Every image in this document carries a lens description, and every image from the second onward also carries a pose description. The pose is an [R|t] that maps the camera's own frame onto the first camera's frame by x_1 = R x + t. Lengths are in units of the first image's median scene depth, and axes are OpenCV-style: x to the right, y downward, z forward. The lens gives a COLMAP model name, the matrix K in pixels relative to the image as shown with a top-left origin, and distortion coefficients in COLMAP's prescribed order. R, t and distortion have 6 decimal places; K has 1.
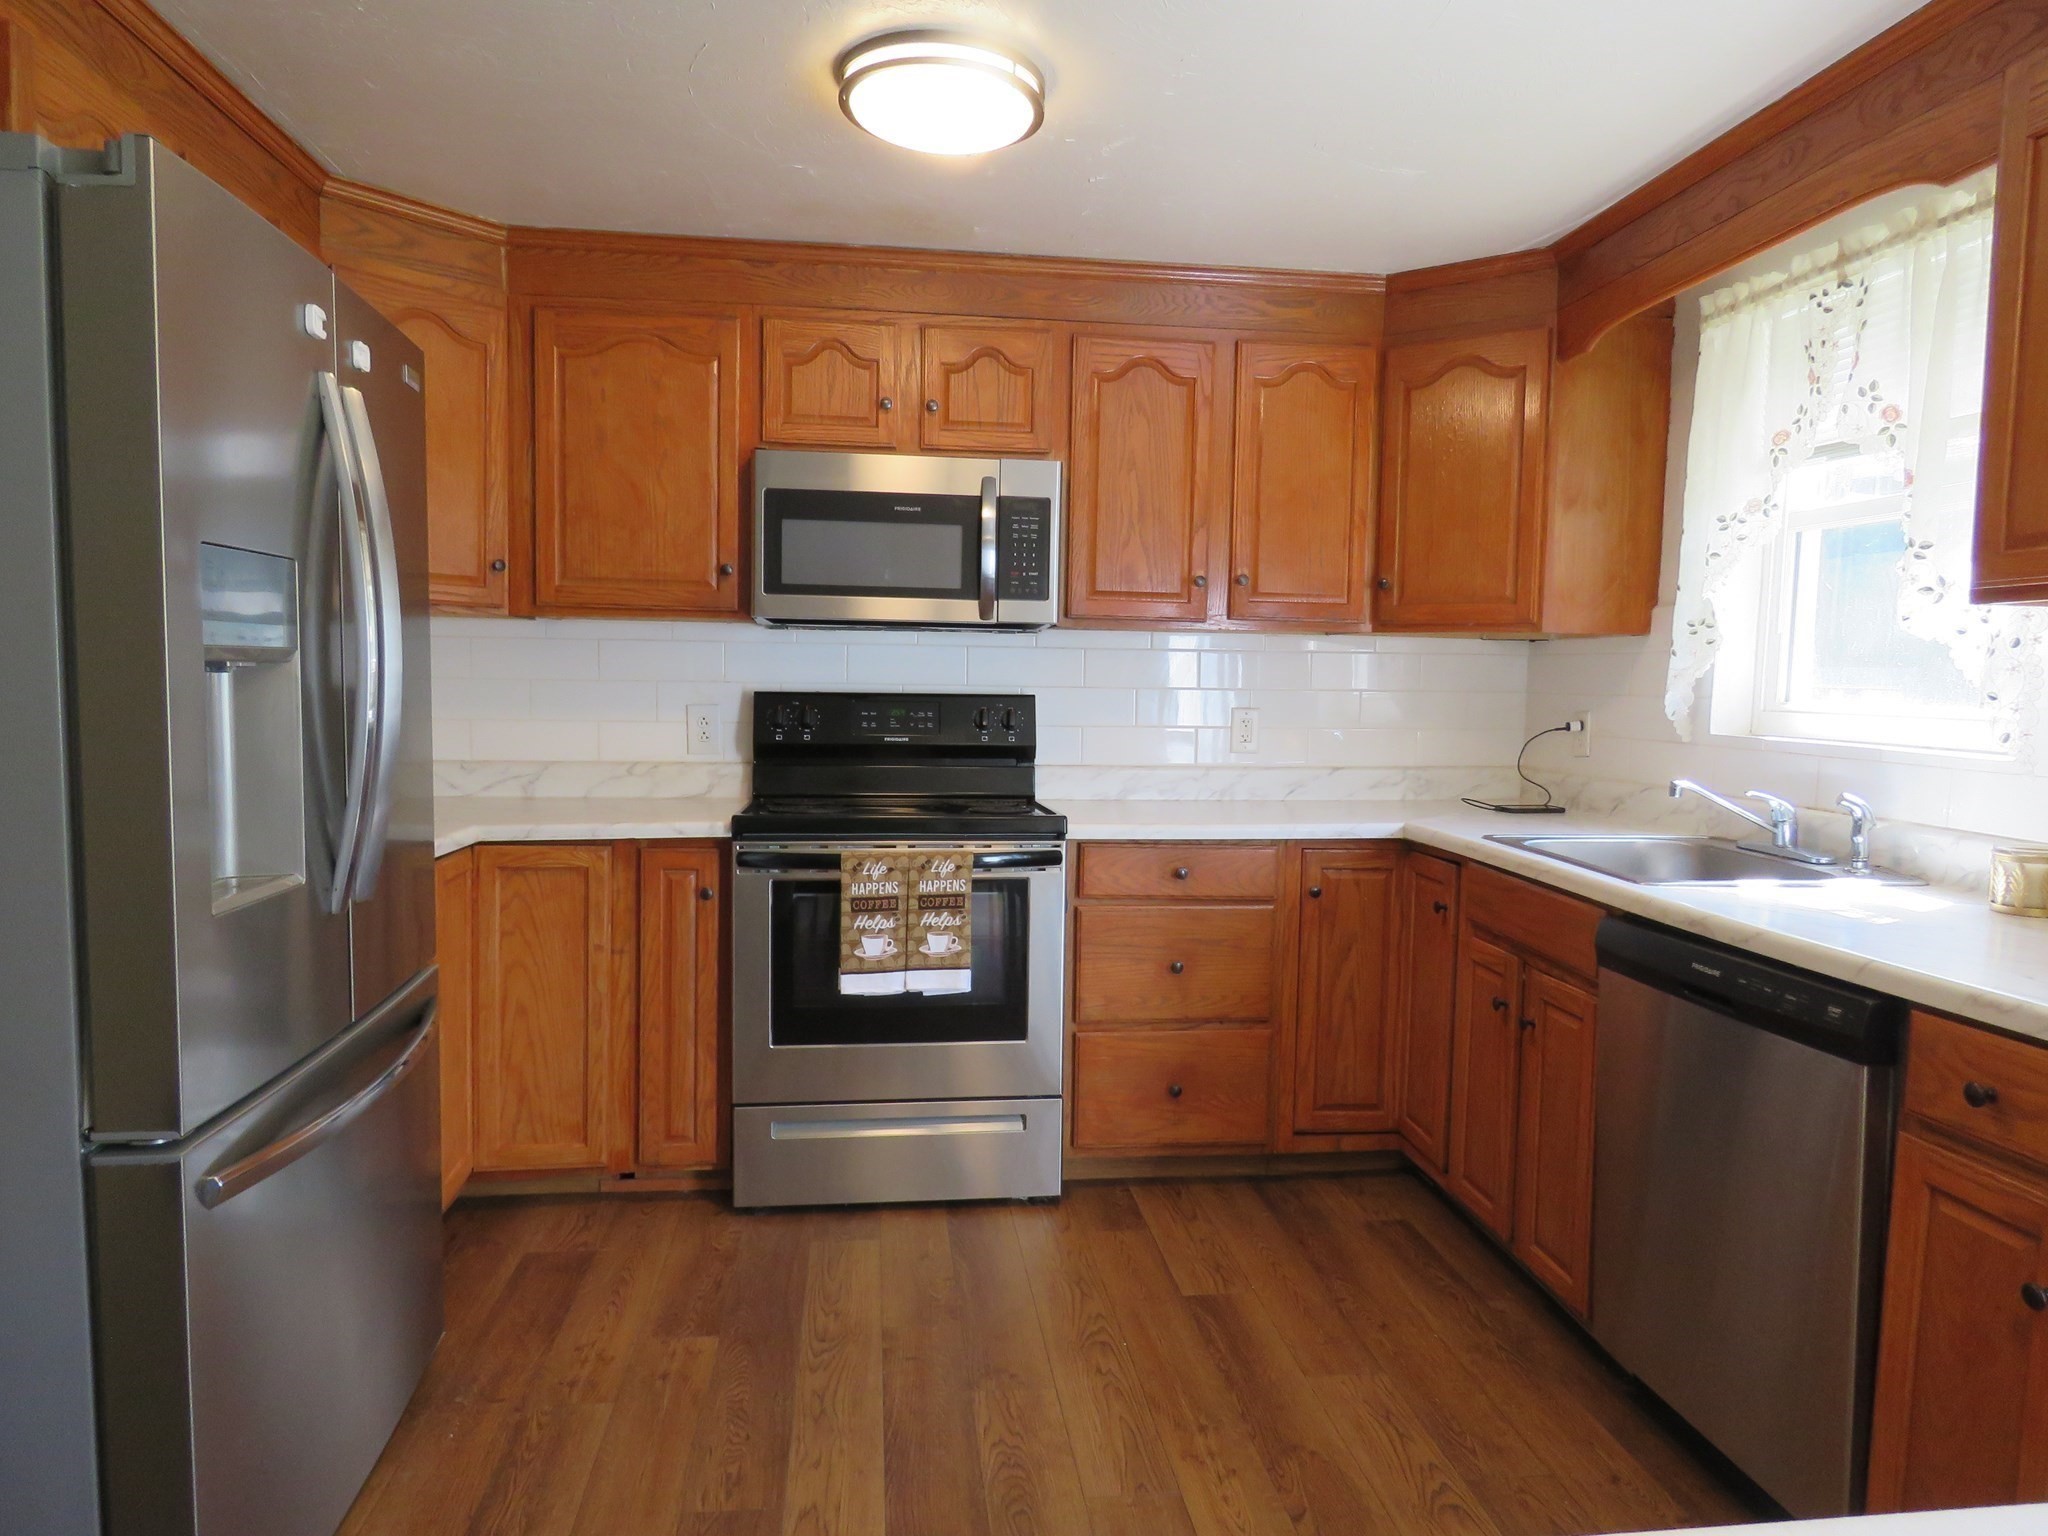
lens RADIAL K [[1303.5, 0, 1012.7], [0, 1303.5, 769.6], [0, 0, 1]] dist [-0.002573, 0.006404]
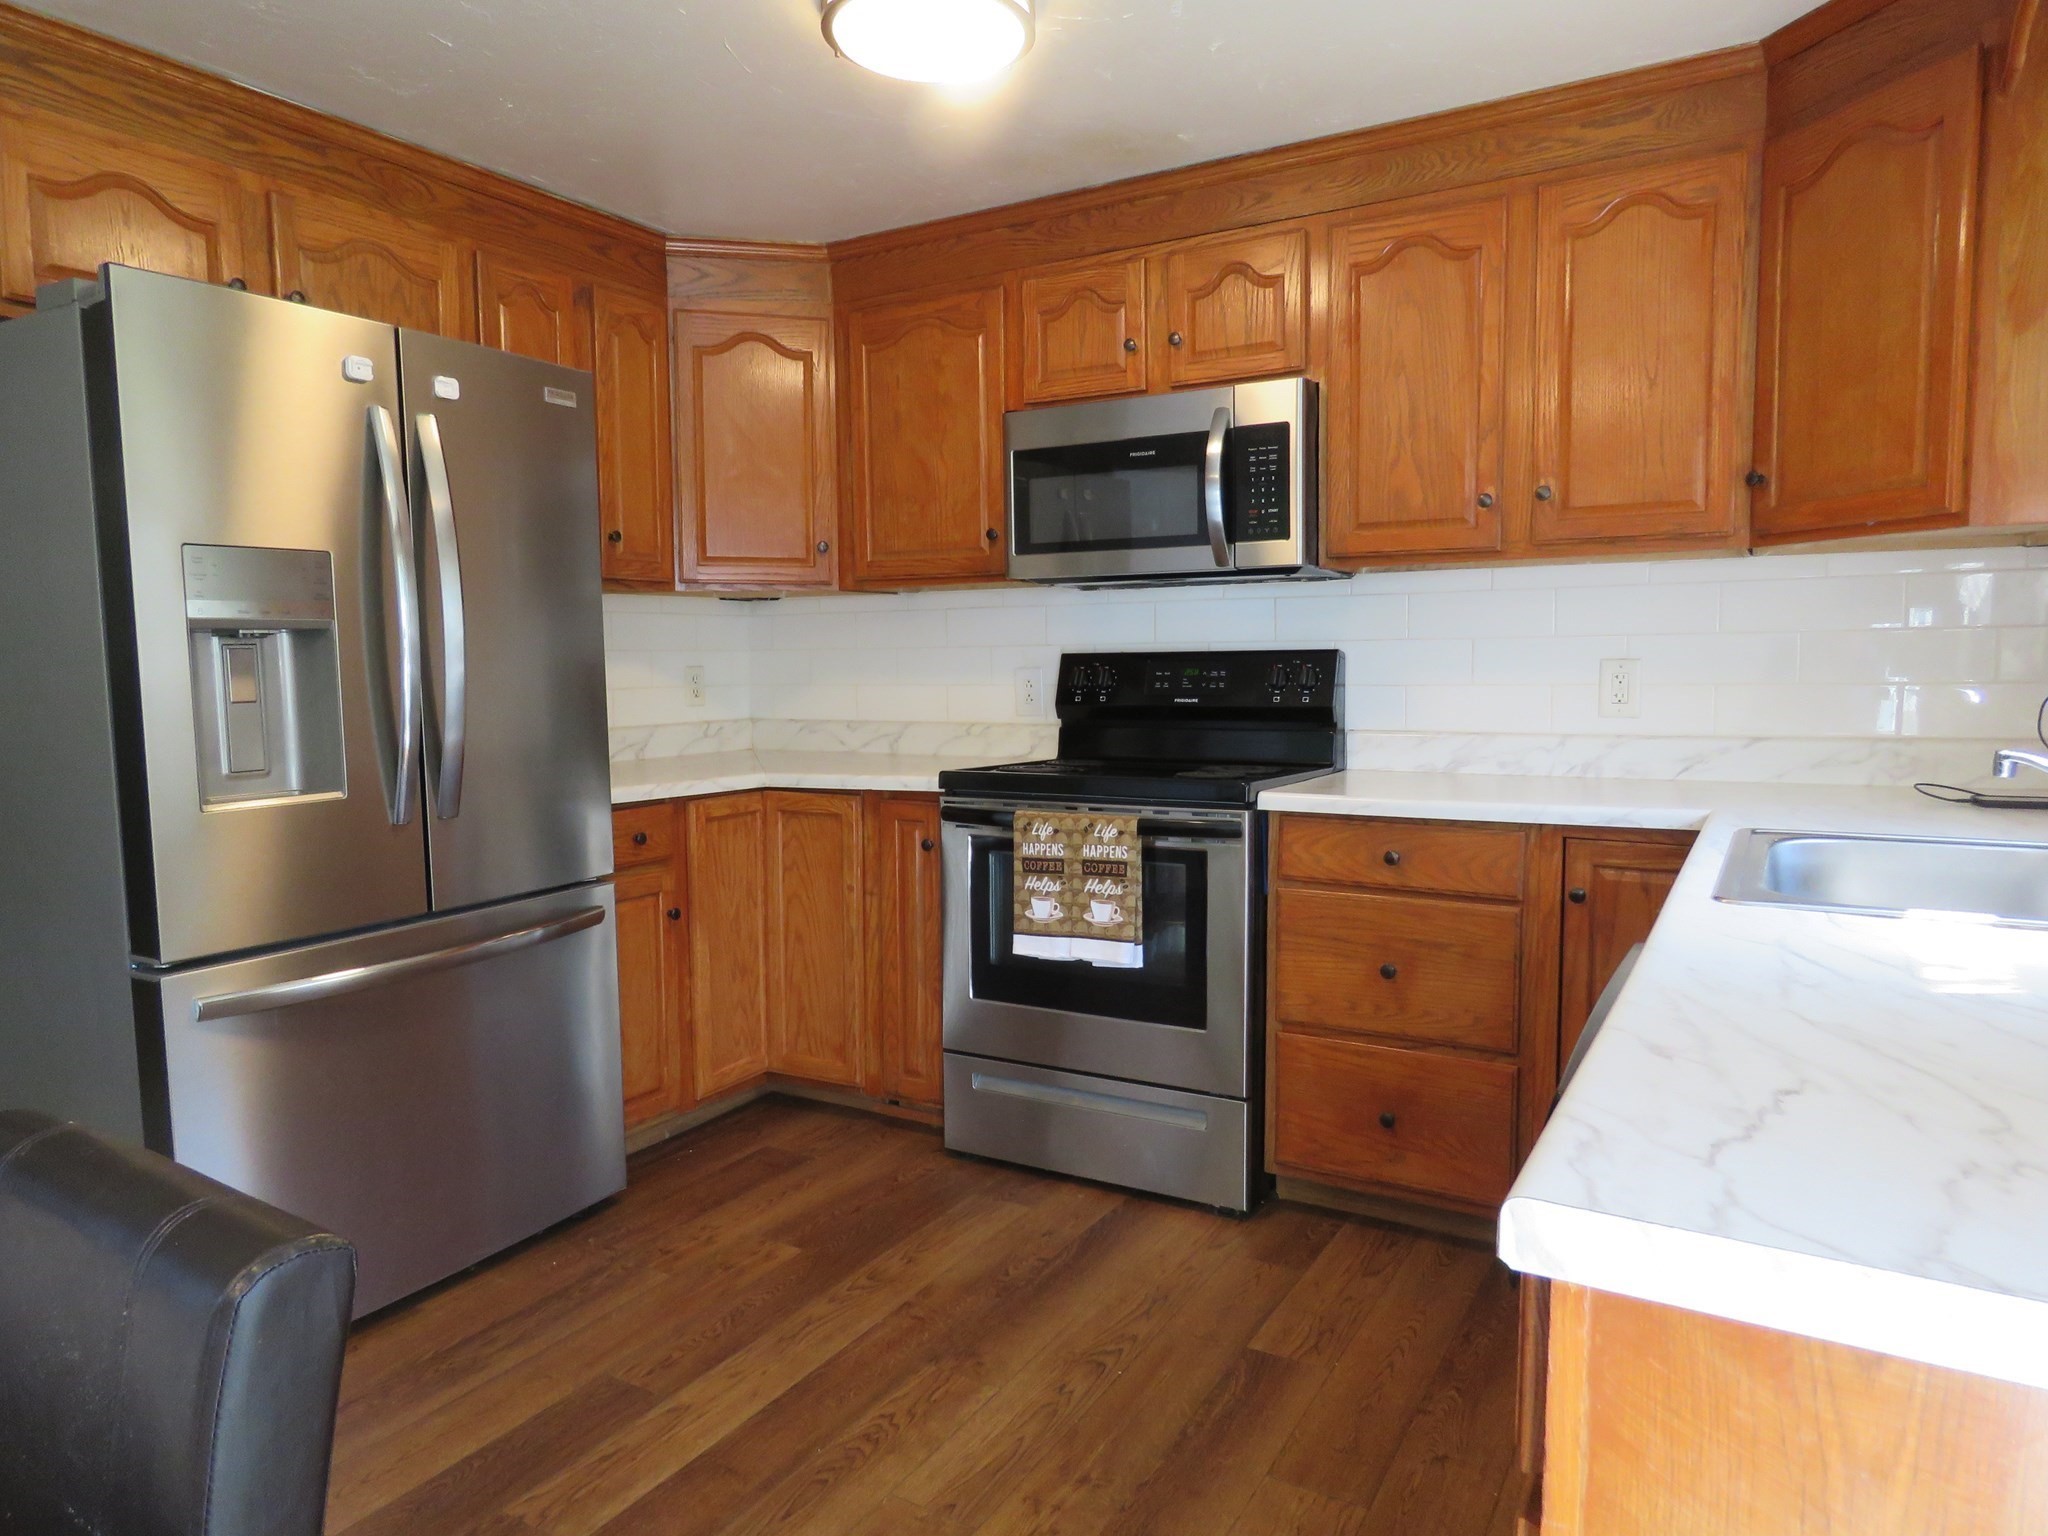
lens RADIAL K [[1303.5, 0, 1016.4], [0, 1303.5, 769.2], [0, 0, 1]] dist [-0.002573, 0.006404]
pose [[0.795392, 0.026829, -0.605502, 0.433778], [-0.017912, 0.999624, 0.020763, 0.010379], [0.605831, -0.005670, 0.795573, 0.198228]]
